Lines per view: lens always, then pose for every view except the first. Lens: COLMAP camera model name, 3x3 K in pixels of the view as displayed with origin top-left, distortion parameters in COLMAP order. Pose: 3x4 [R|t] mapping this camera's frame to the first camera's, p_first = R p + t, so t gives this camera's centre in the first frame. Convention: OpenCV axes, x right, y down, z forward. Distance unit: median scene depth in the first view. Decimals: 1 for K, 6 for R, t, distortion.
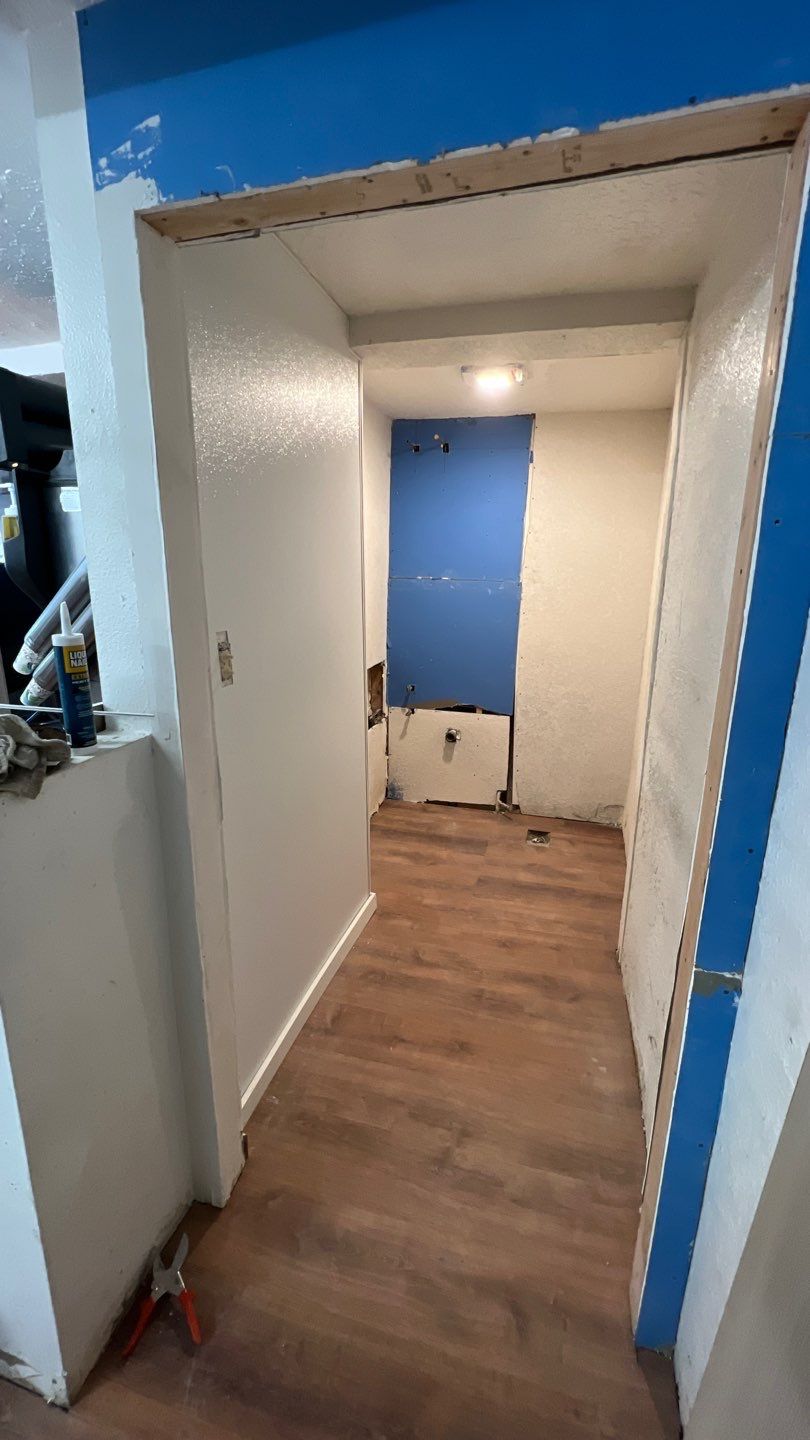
lens RADIAL K [[587.3, 0, 409.5], [0, 587.3, 718.8], [0, 0, 1]] dist [0.001583, -0.000039]
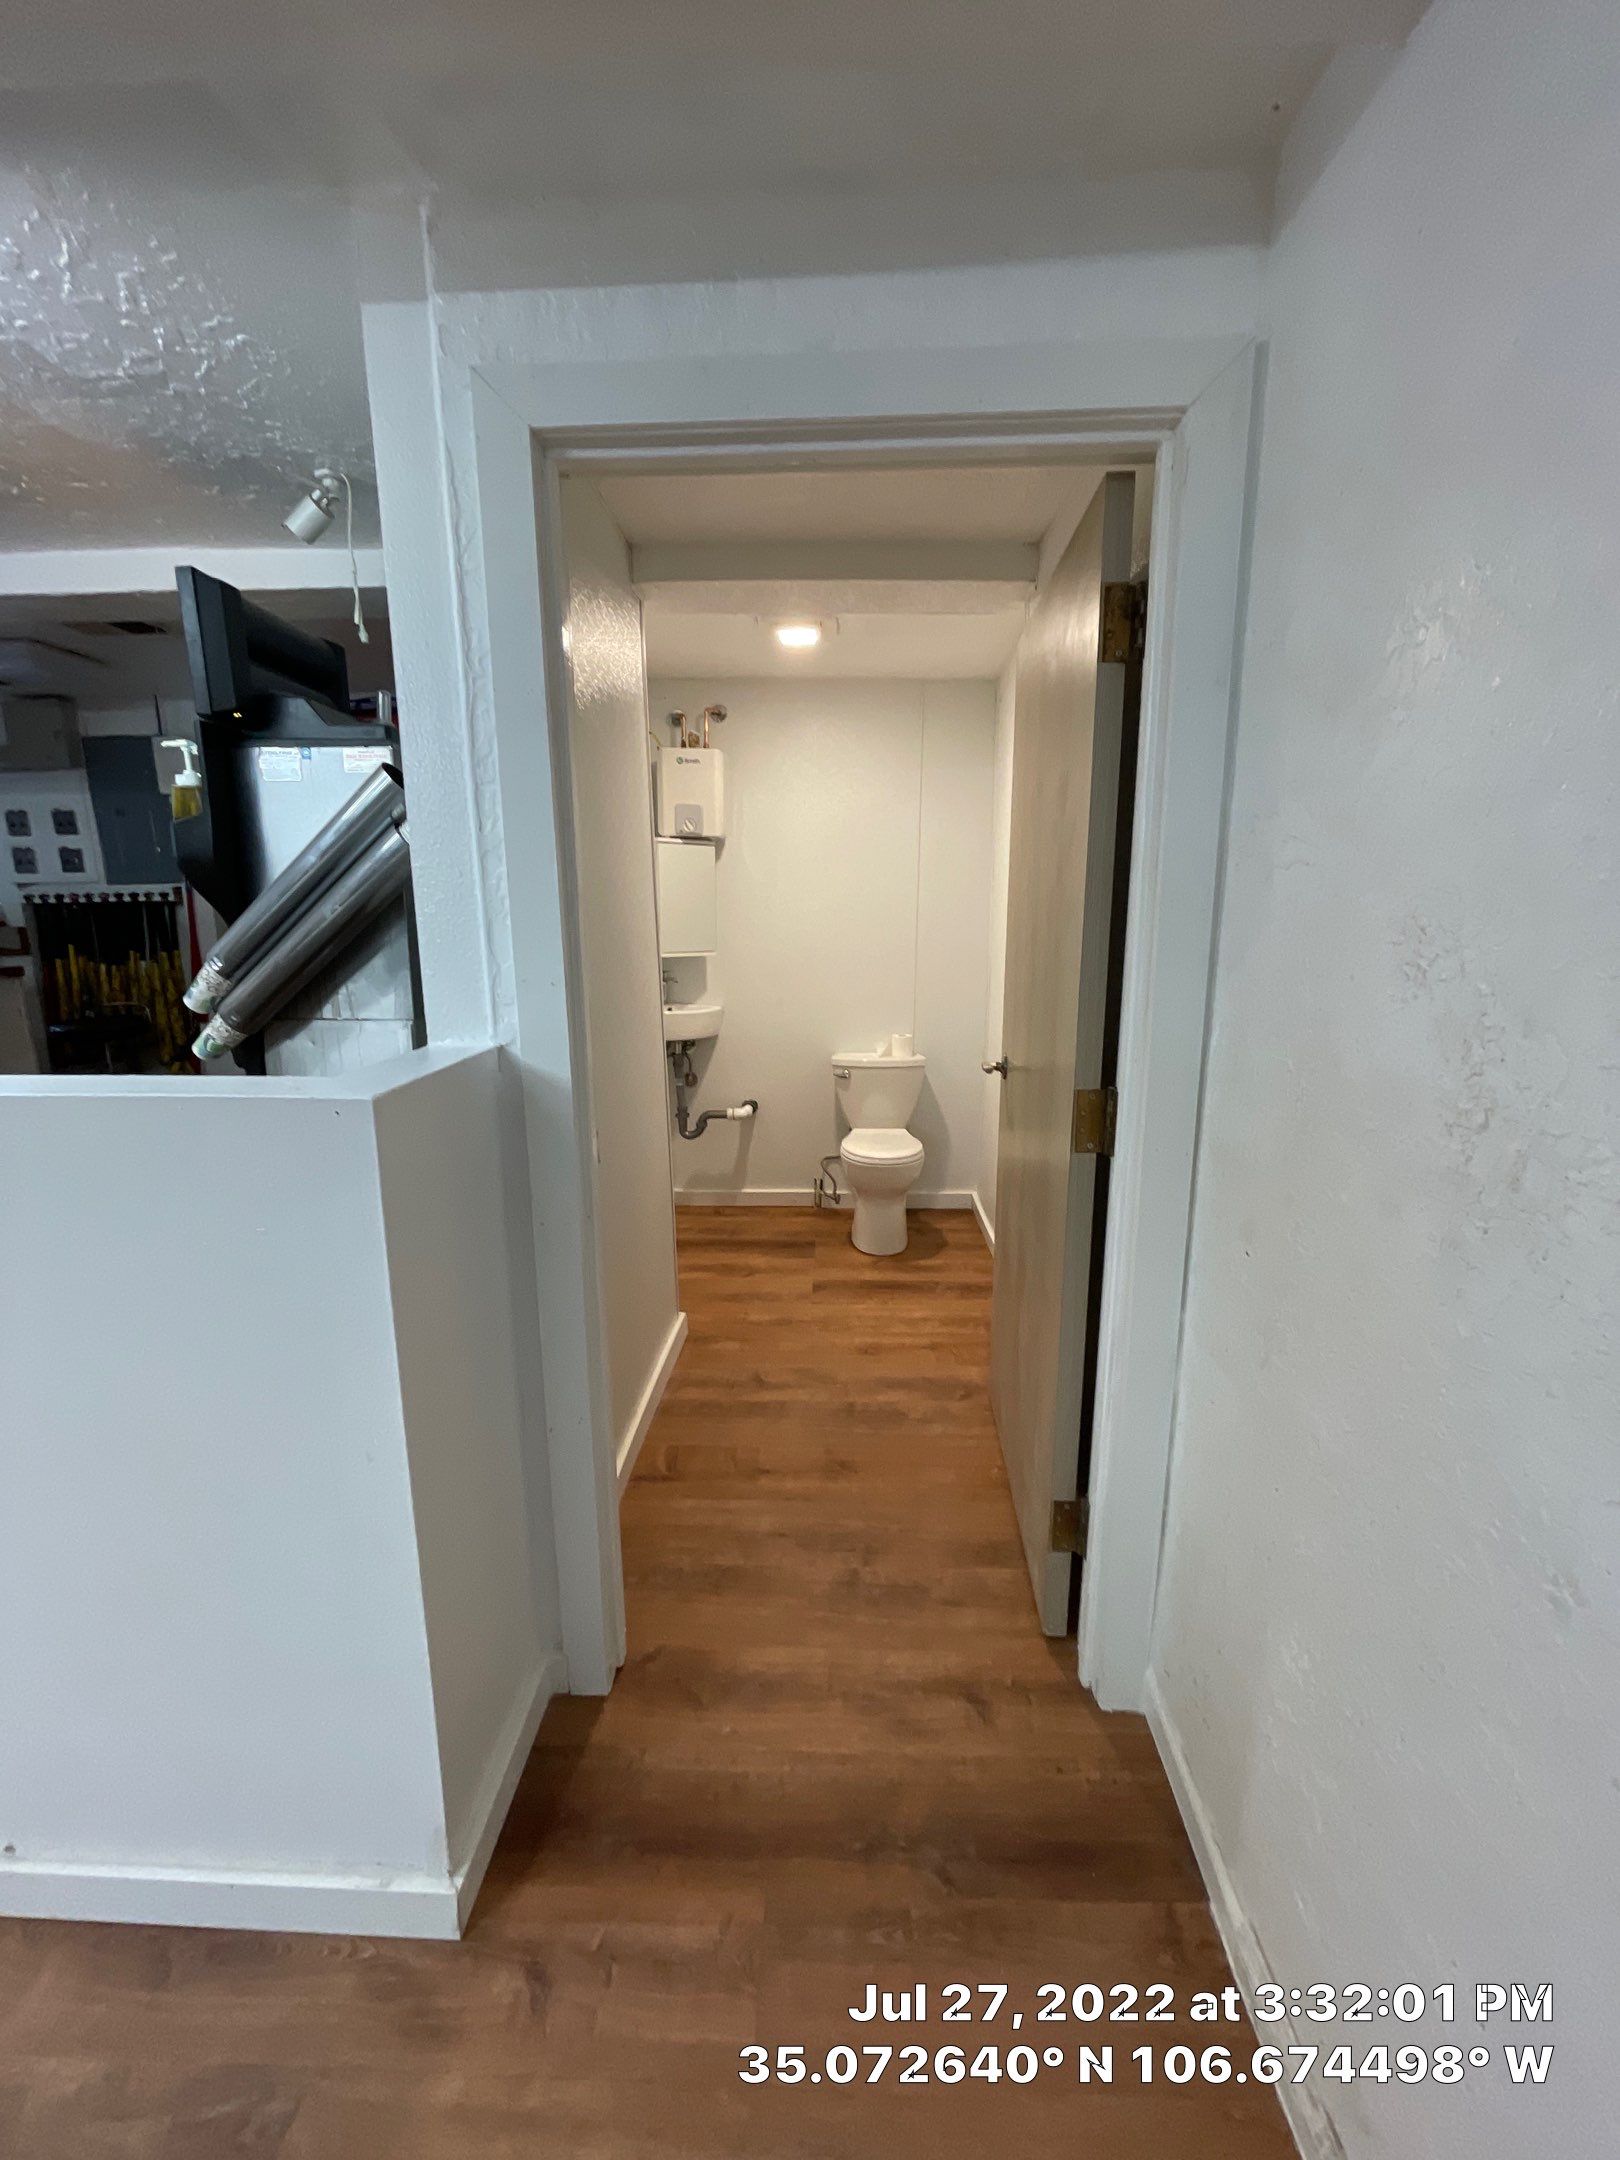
lens RADIAL K [[869.4, 0, 817.8], [0, 869.4, 1084.5], [0, 0, 1]] dist [-0.001432, -0.000055]
pose [[0.972643, -0.061837, 0.223923, -0.123621], [0.071933, 0.996715, -0.037208, 0.067472], [-0.220887, 0.052297, 0.973896, -0.104982]]
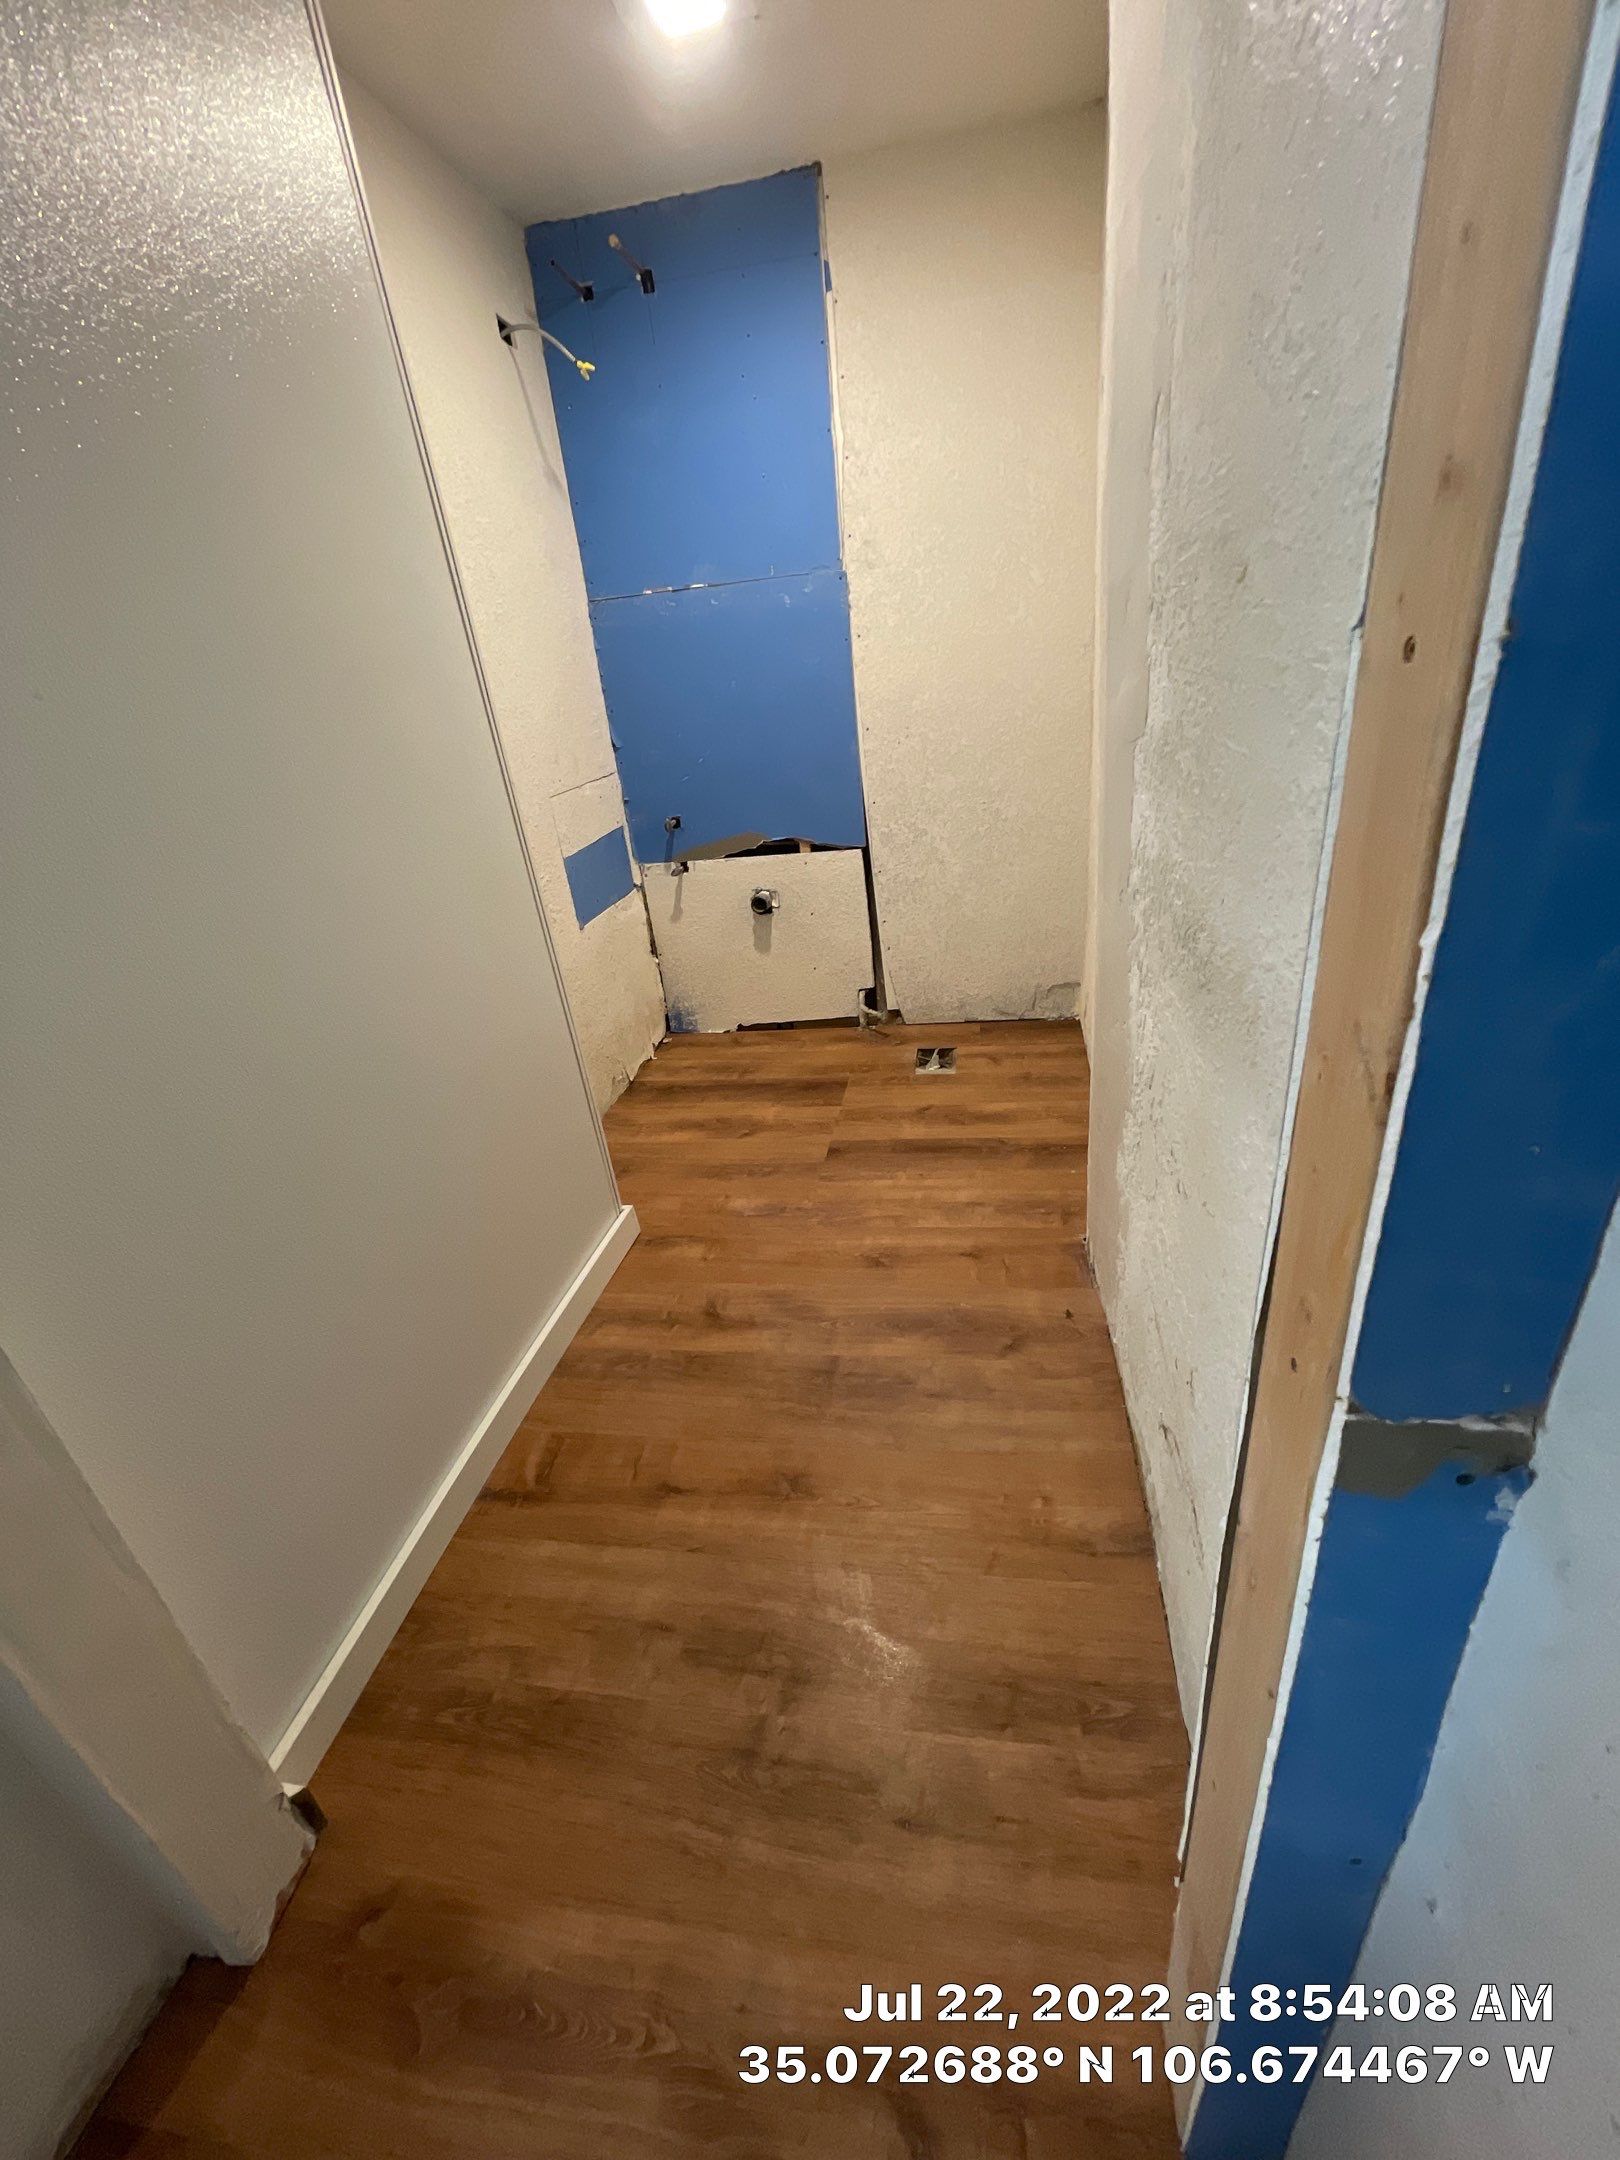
lens RADIAL K [[869.4, 0, 817.8], [0, 869.4, 1084.5], [0, 0, 1]] dist [-0.001432, -0.000055]
pose [[0.988011, -0.150082, 0.036184, 0.096248], [0.140507, 0.971275, 0.192048, 0.064645], [-0.063968, -0.184661, 0.980718, 0.243443]]
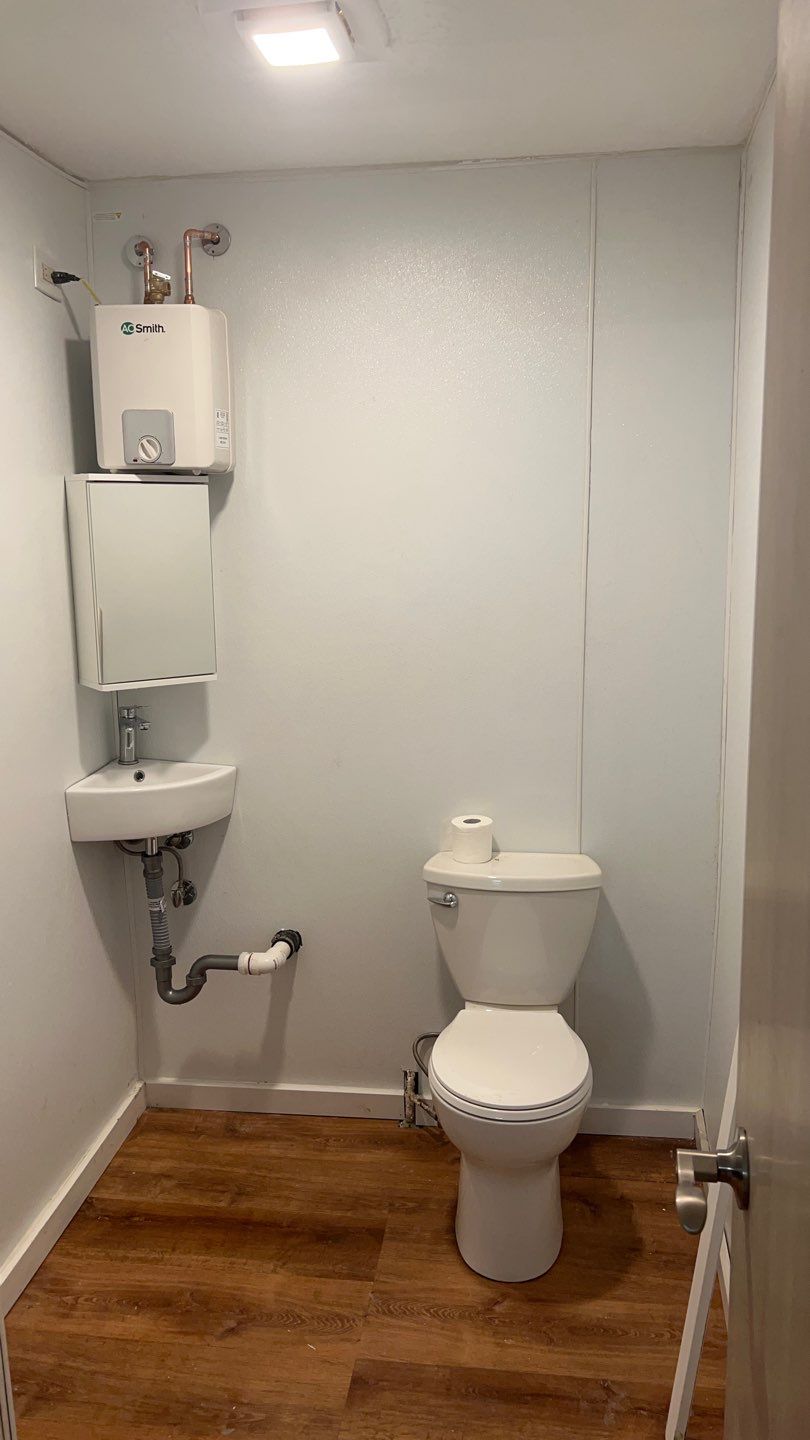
lens RADIAL K [[1079.4, 0, 404.3], [0, 1079.4, 731.0], [0, 0, 1]] dist [0.022851, -0.000795]
pose [[0.991395, -0.057268, 0.117712, 0.102455], [0.063581, 0.996694, -0.050591, -0.106720], [-0.114426, 0.057640, 0.991758, 0.332129]]
